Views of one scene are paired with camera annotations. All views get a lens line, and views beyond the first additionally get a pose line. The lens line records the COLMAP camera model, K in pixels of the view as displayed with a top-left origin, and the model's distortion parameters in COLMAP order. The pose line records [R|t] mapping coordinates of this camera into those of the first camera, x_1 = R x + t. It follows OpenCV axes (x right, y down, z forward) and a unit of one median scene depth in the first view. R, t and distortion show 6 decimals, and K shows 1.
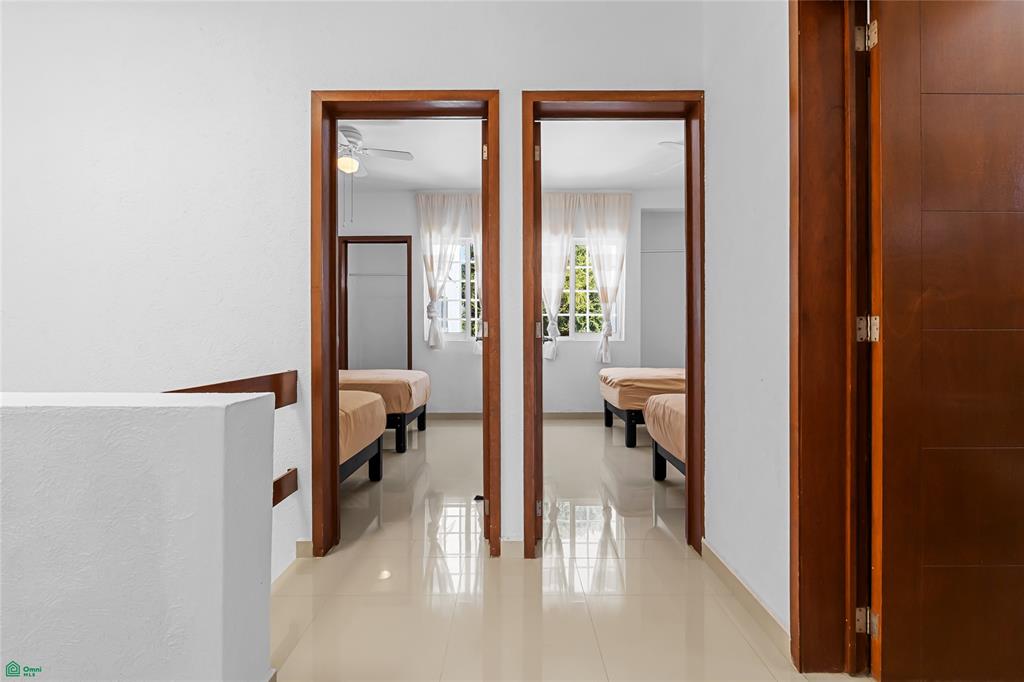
lens RADIAL K [[469.4, 0, 515.9], [0, 469.4, 336.8], [0, 0, 1]] dist [-0.009852, 0.000899]
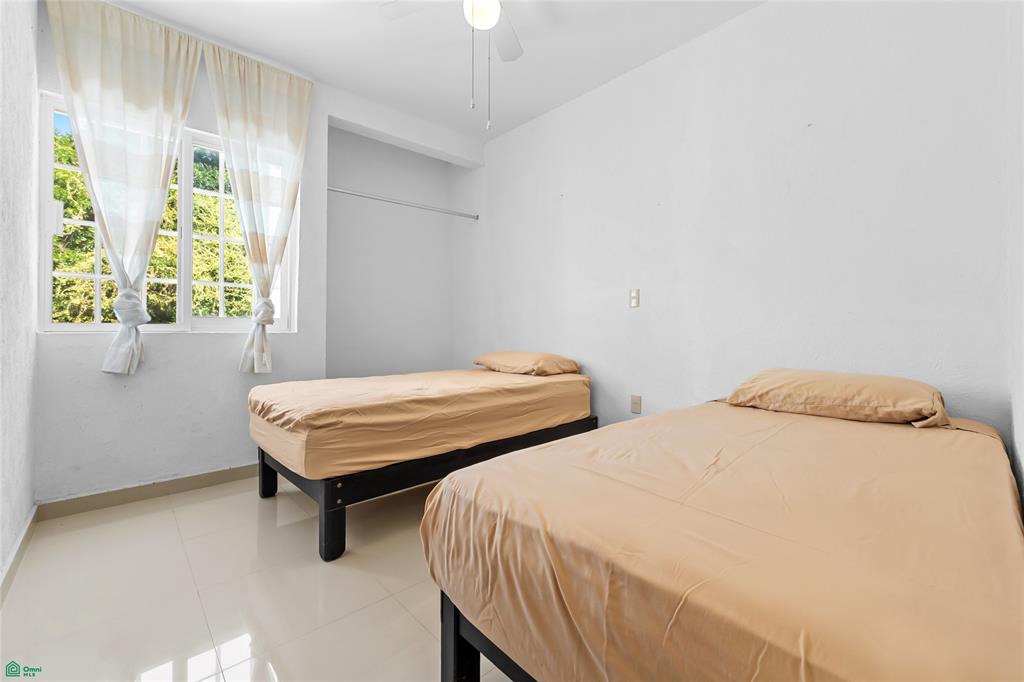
lens RADIAL K [[433.2, 0, 519.9], [0, 433.2, 332.1], [0, 0, 1]] dist [0.011725, -0.001991]
pose [[0.730346, 0.010713, 0.682993, 0.066208], [-0.000096, 0.999879, -0.015580, 0.015923], [-0.683077, 0.011313, 0.730259, 0.426018]]
